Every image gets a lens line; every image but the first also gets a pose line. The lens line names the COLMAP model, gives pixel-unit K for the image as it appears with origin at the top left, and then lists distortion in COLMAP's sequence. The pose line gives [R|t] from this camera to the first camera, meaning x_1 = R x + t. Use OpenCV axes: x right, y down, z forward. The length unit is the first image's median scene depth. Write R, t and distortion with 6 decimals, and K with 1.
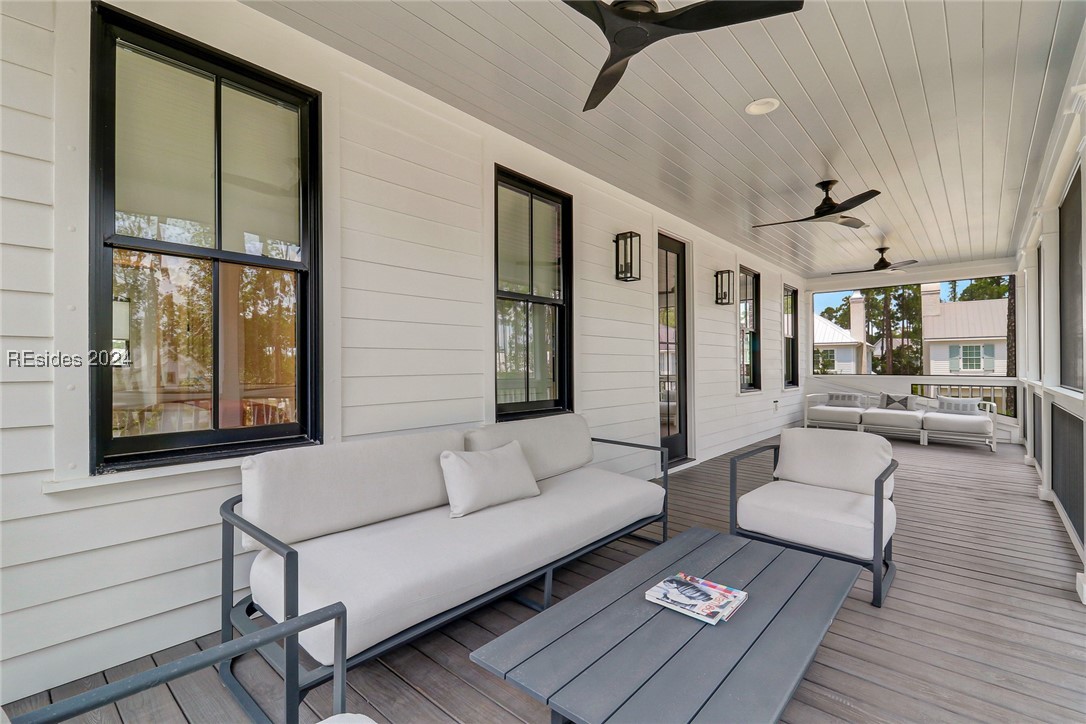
lens RADIAL K [[492.5, 0, 545.0], [0, 492.5, 366.2], [0, 0, 1]] dist [0.001213, 0.000081]
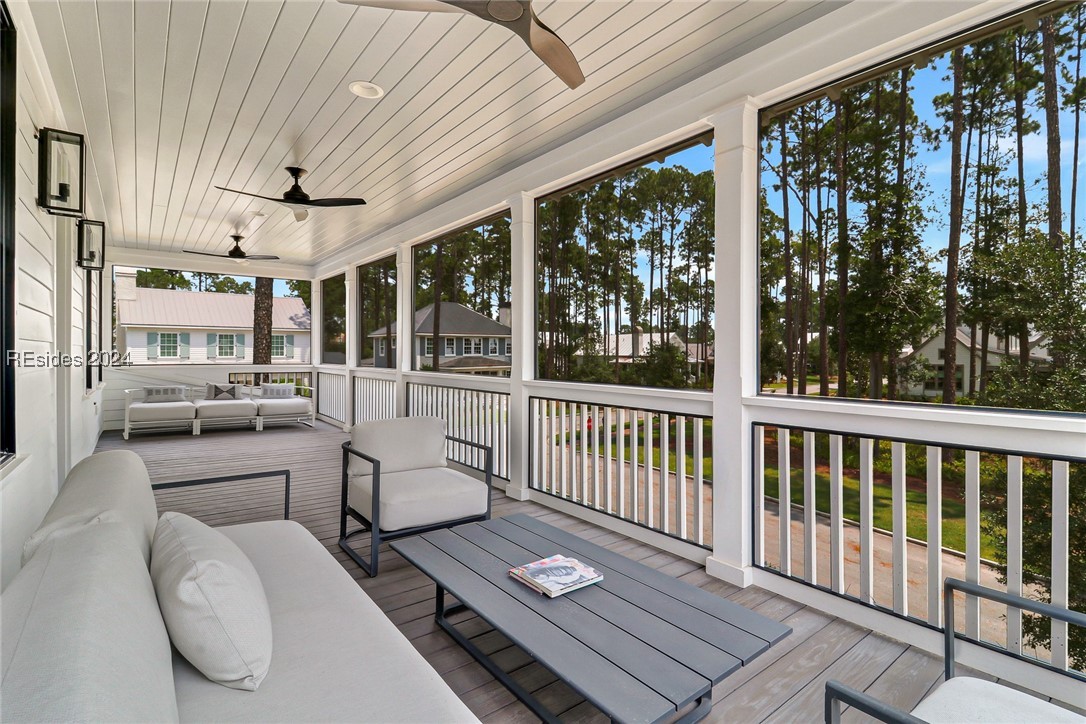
lens RADIAL K [[514.5, 0, 543.4], [0, 514.5, 351.8], [0, 0, 1]] dist [-0.000210, -0.000067]
pose [[0.180117, 0.004486, 0.983635, -0.213250], [-0.002603, 0.999988, -0.004084, -0.006270], [-0.983642, -0.001825, 0.180127, 0.211889]]
